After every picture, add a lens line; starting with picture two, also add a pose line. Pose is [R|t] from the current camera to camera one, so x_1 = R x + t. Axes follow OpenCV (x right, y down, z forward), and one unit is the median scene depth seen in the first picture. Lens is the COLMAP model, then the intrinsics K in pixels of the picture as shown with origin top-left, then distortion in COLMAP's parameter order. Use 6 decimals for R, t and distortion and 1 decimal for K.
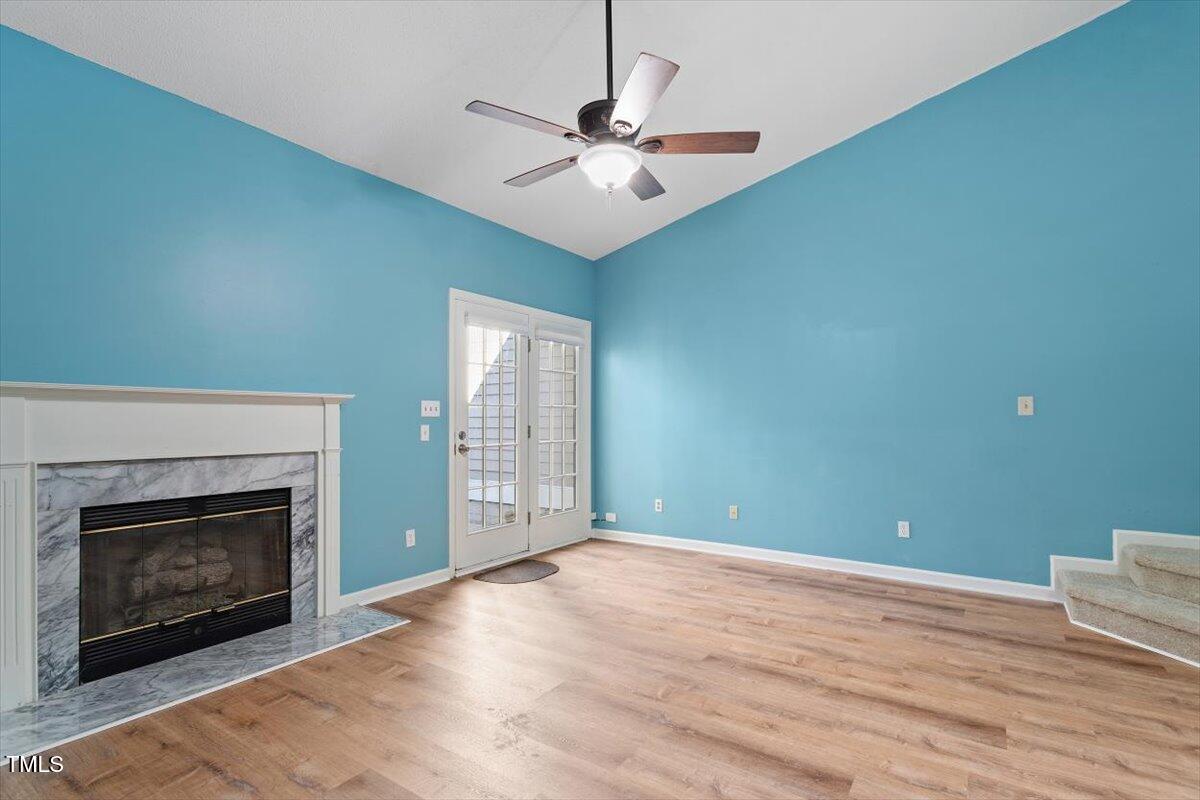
lens RADIAL K [[573.1, 0, 600.7], [0, 573.1, 419.2], [0, 0, 1]] dist [-0.001463, 0.002389]
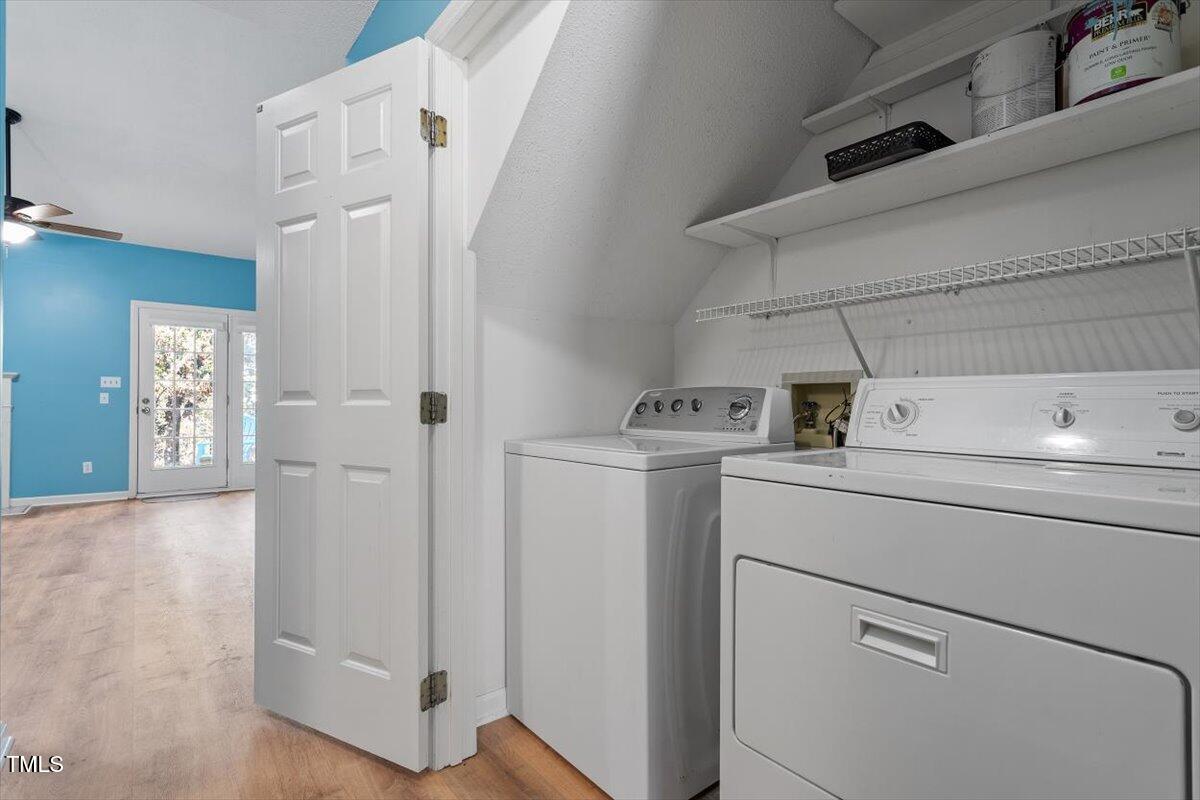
lens RADIAL K [[573.1, 0, 598.1], [0, 573.1, 401.0], [0, 0, 1]] dist [-0.001463, 0.002389]
pose [[0.953756, 0.000337, -0.300581, 1.684247], [-0.002715, 0.999968, -0.007495, 0.047178], [0.300568, 0.007965, 0.953727, -0.049236]]
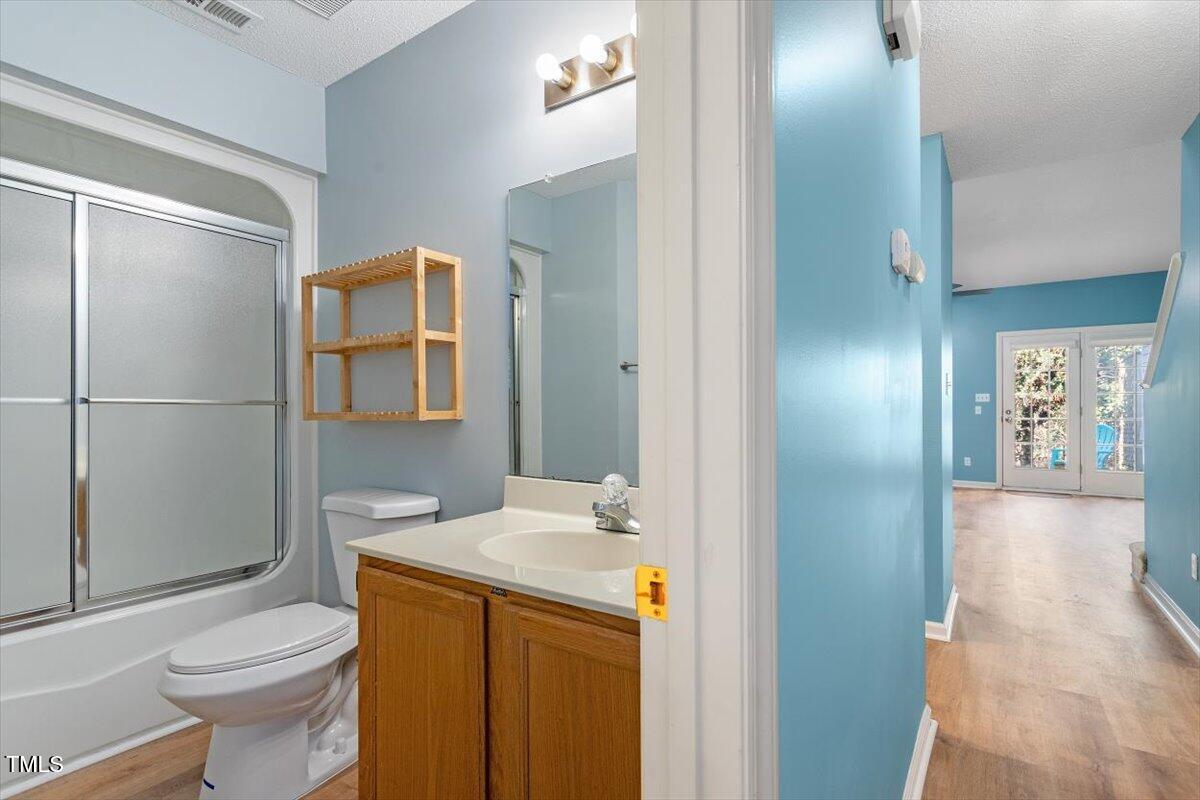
lens RADIAL K [[573.1, 0, 602.4], [0, 573.1, 408.3], [0, 0, 1]] dist [-0.001463, 0.002389]
pose [[-0.006362, 0.000385, -0.999980, 2.049001], [0.001391, 0.999999, 0.000376, 0.018613], [0.999979, -0.001389, -0.006362, -0.341778]]
